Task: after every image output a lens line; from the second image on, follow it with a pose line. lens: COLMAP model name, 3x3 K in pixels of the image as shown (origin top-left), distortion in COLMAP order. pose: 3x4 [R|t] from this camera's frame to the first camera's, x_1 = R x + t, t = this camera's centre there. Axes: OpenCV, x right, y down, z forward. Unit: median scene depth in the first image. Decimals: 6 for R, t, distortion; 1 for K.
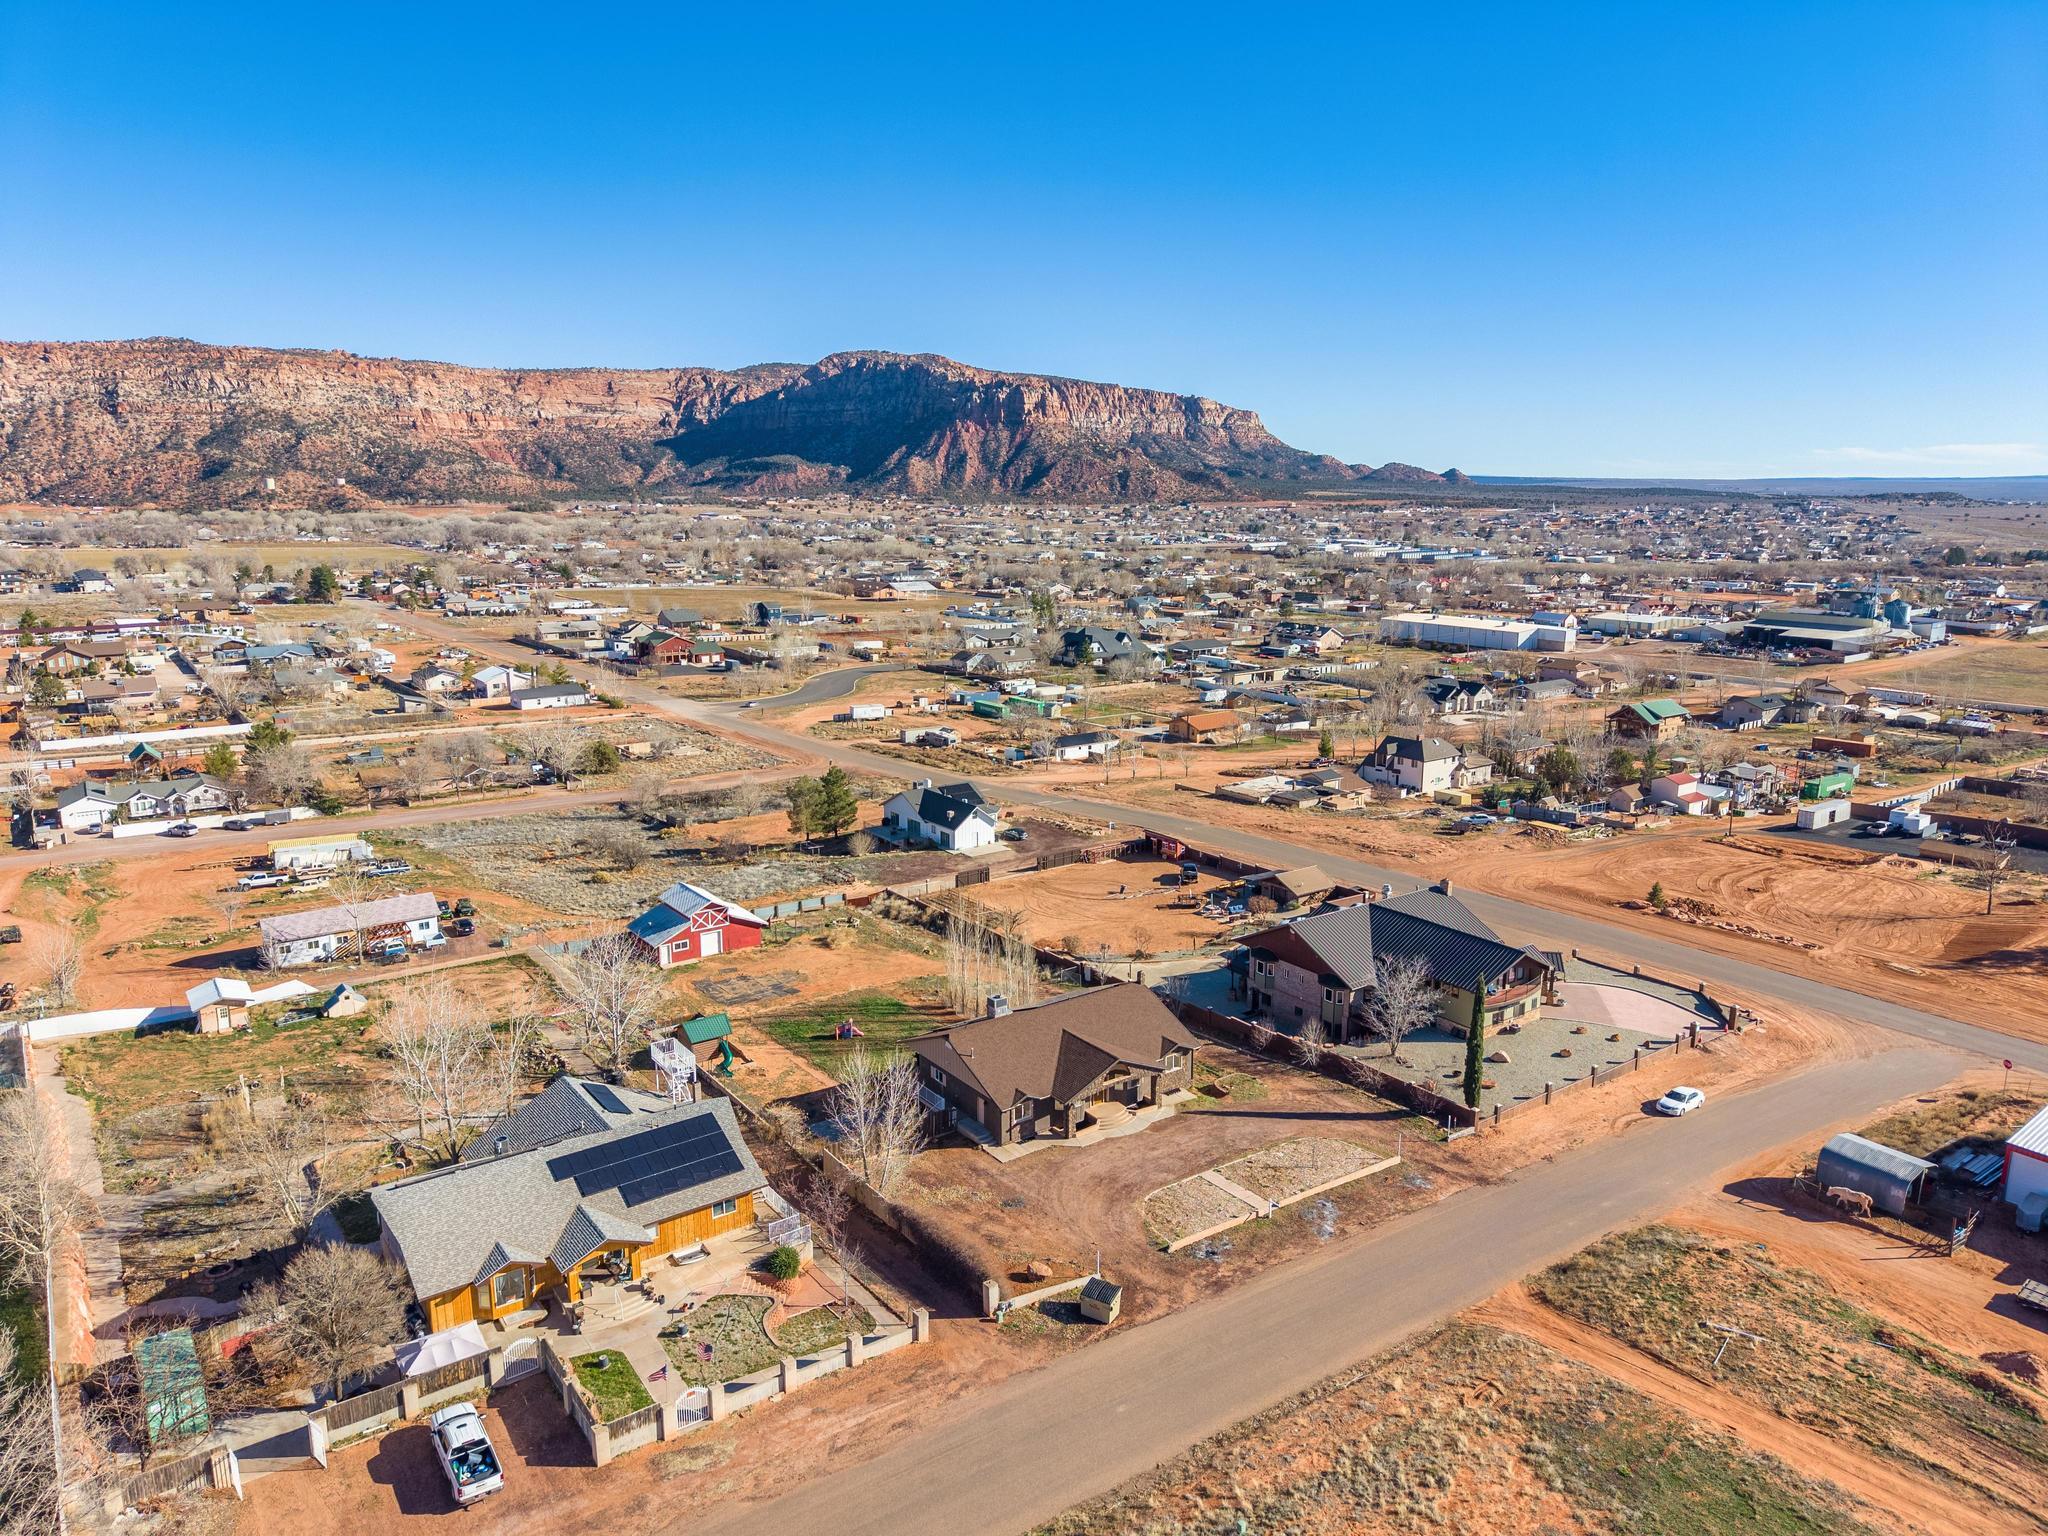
lens RADIAL K [[1368.9, 0, 1022.1], [0, 1368.9, 770.3], [0, 0, 1]] dist [0.016228, -0.015130]
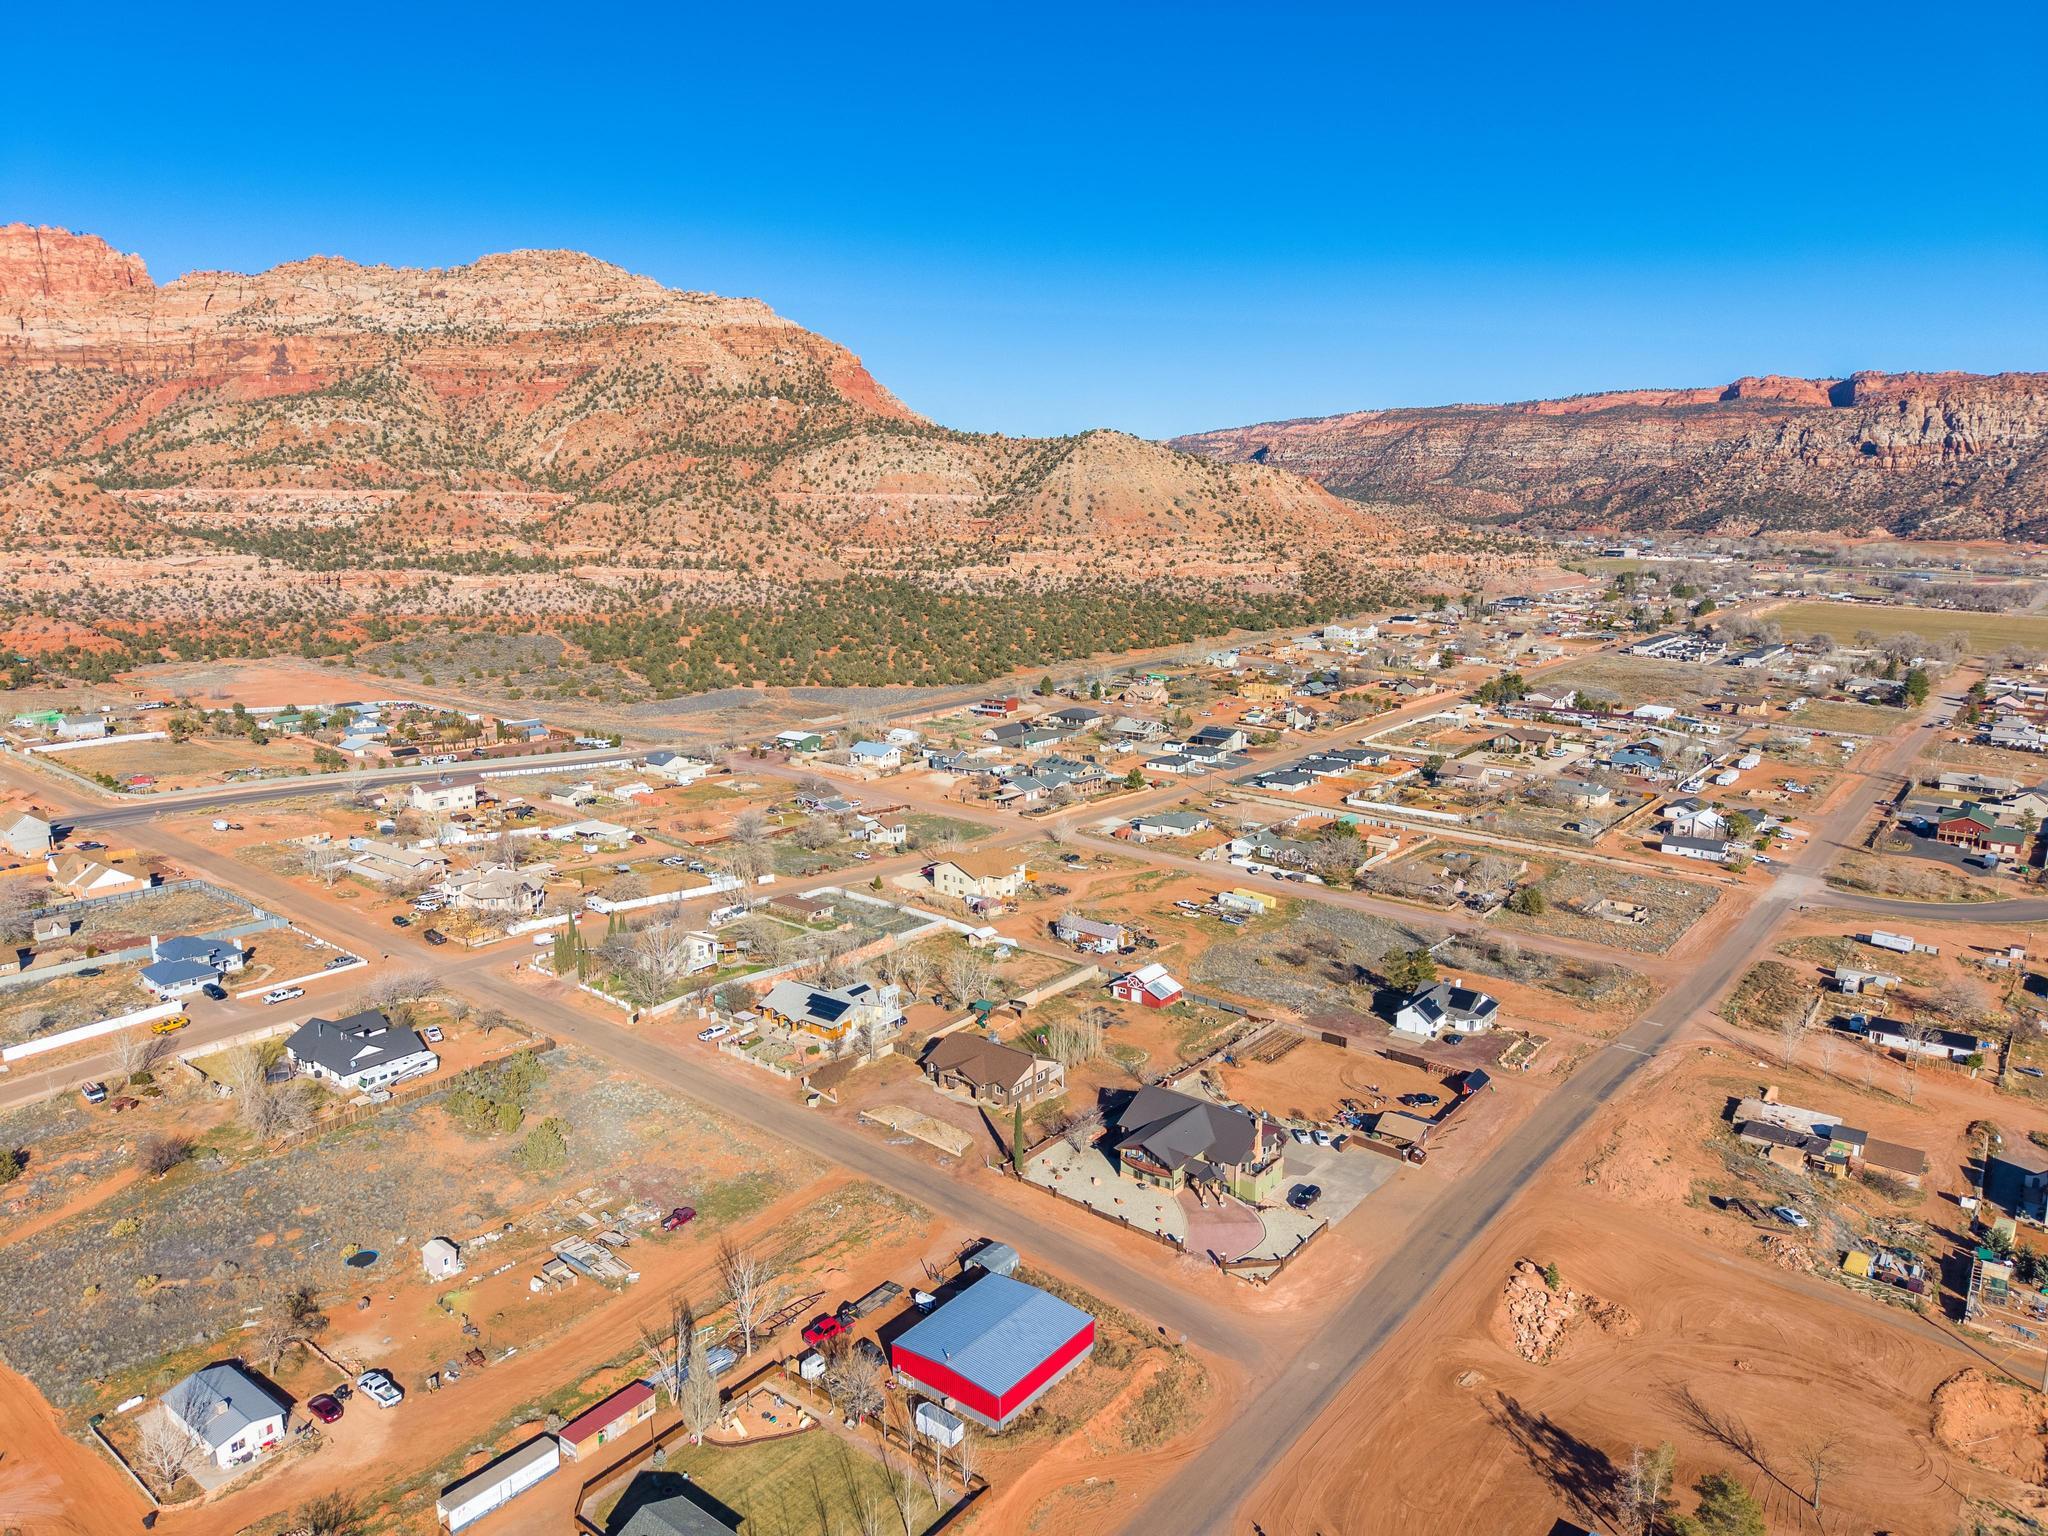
lens RADIAL K [[1368.9, 0, 1022.1], [0, 1368.9, 770.3], [0, 0, 1]] dist [0.016228, -0.015130]
pose [[0.268991, 0.194102, -0.943381, 0.091301], [-0.196376, 0.969960, 0.143577, -0.026313], [0.942911, 0.146636, 0.299027, 0.013994]]
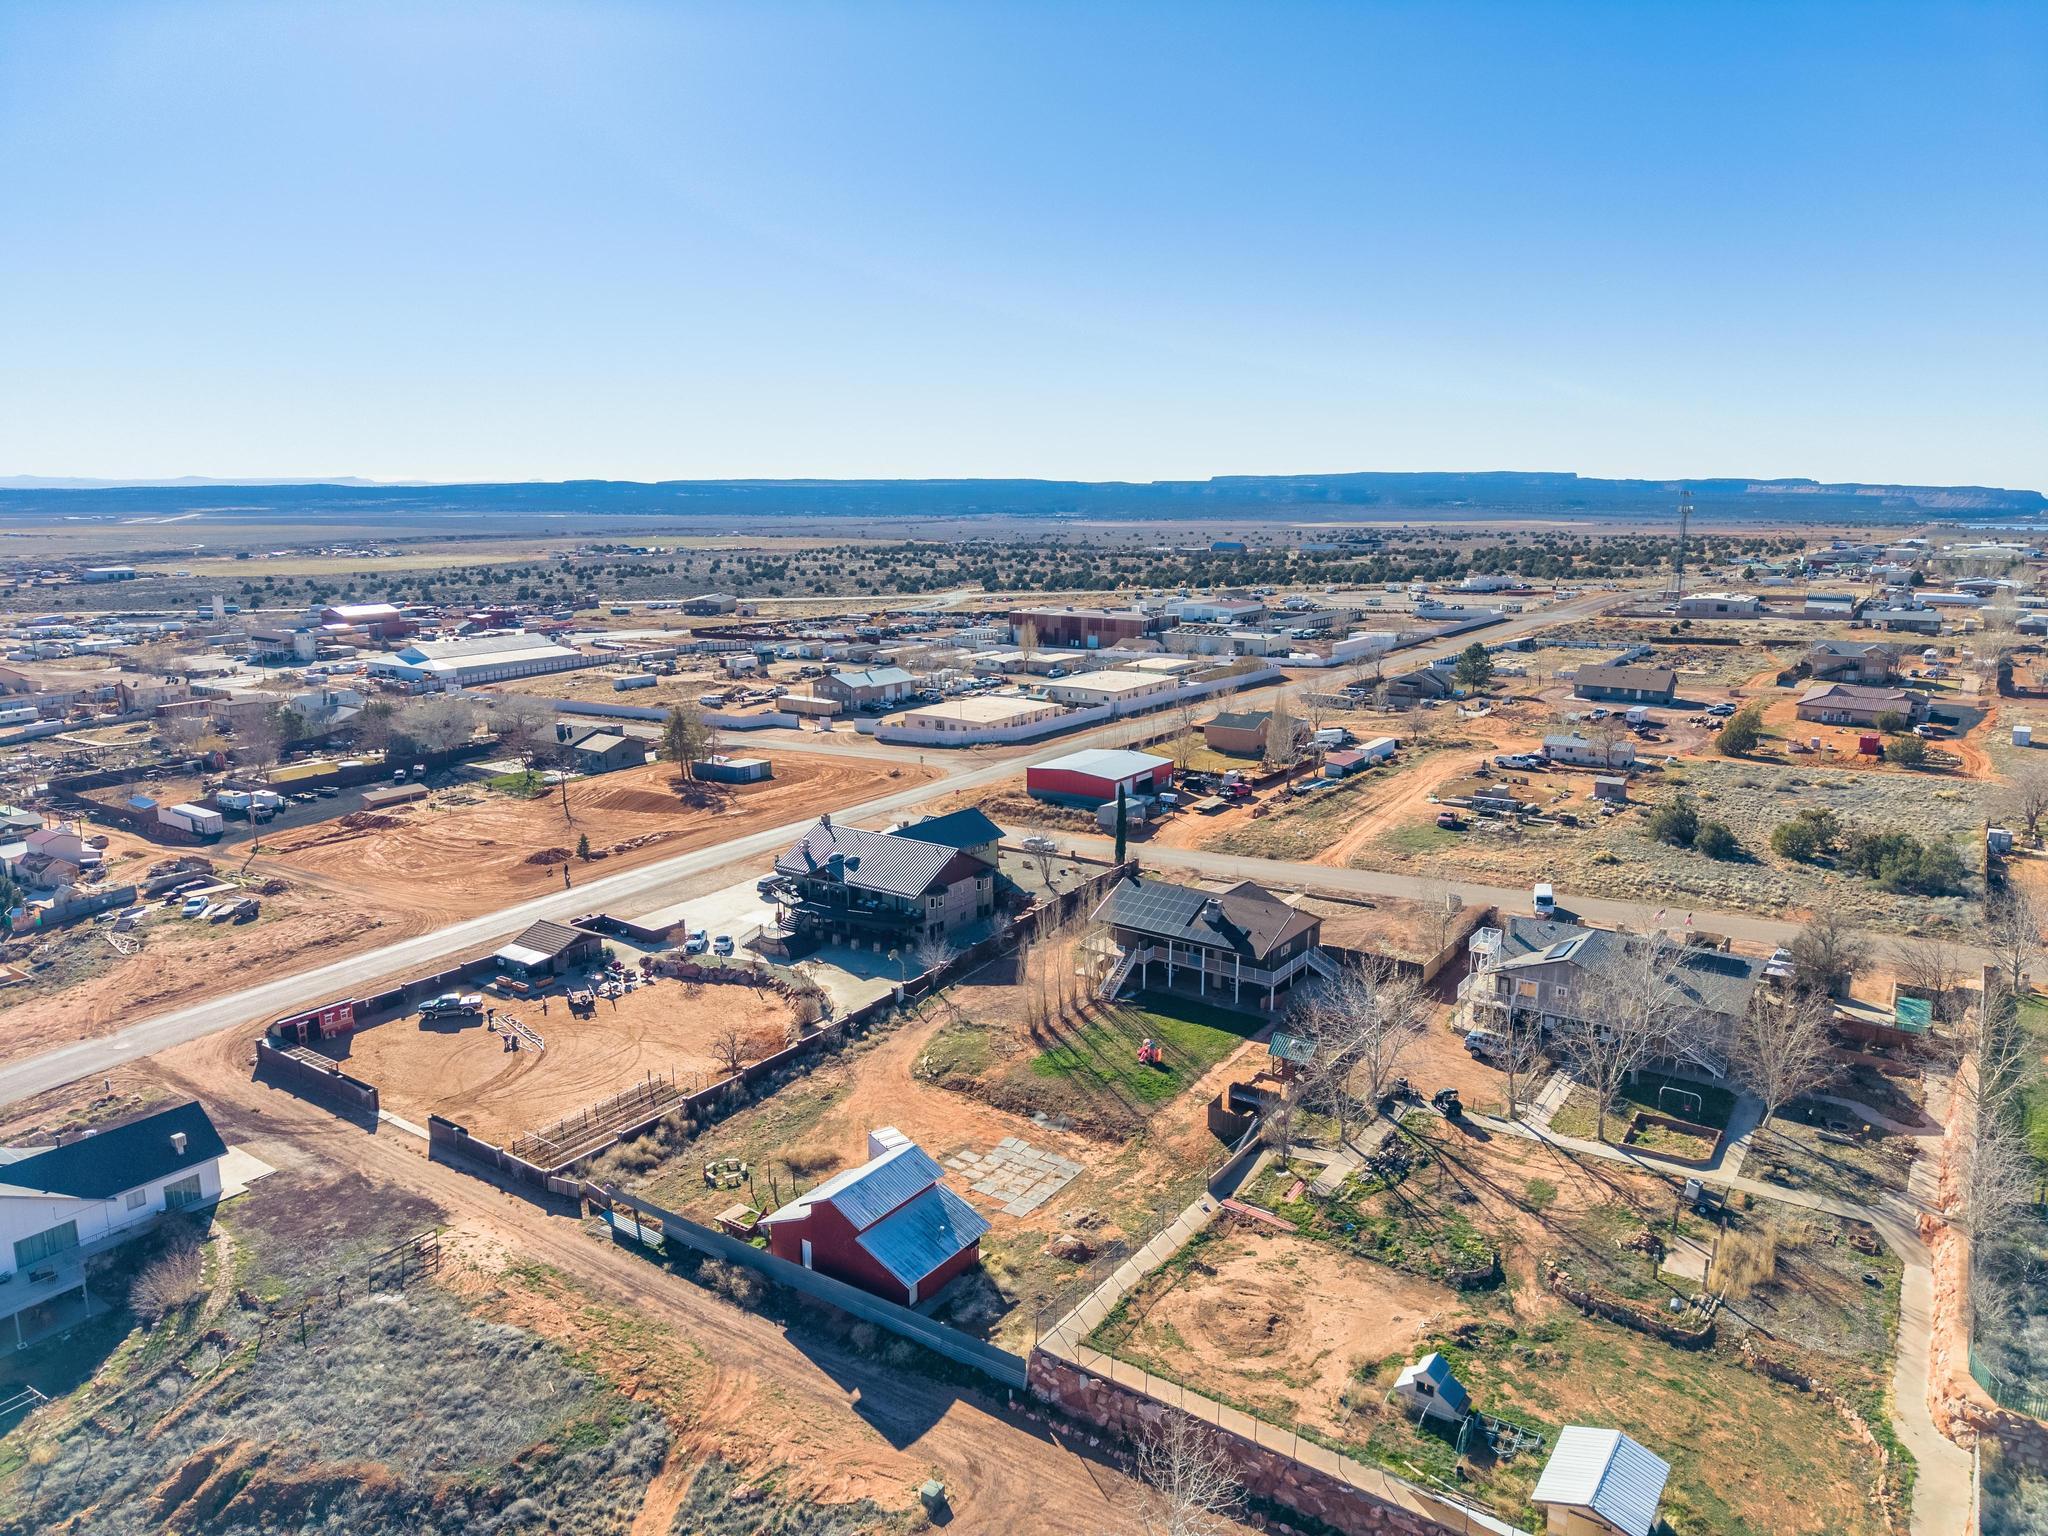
lens RADIAL K [[1367.7, 0, 1022.0], [0, 1367.7, 769.3], [0, 0, 1]] dist [0.034177, -0.038087]
pose [[-0.328885, -0.193674, 0.924297, -0.048843], [0.196335, 0.943336, 0.267524, -0.014067], [-0.923735, 0.269456, -0.272225, 0.066205]]
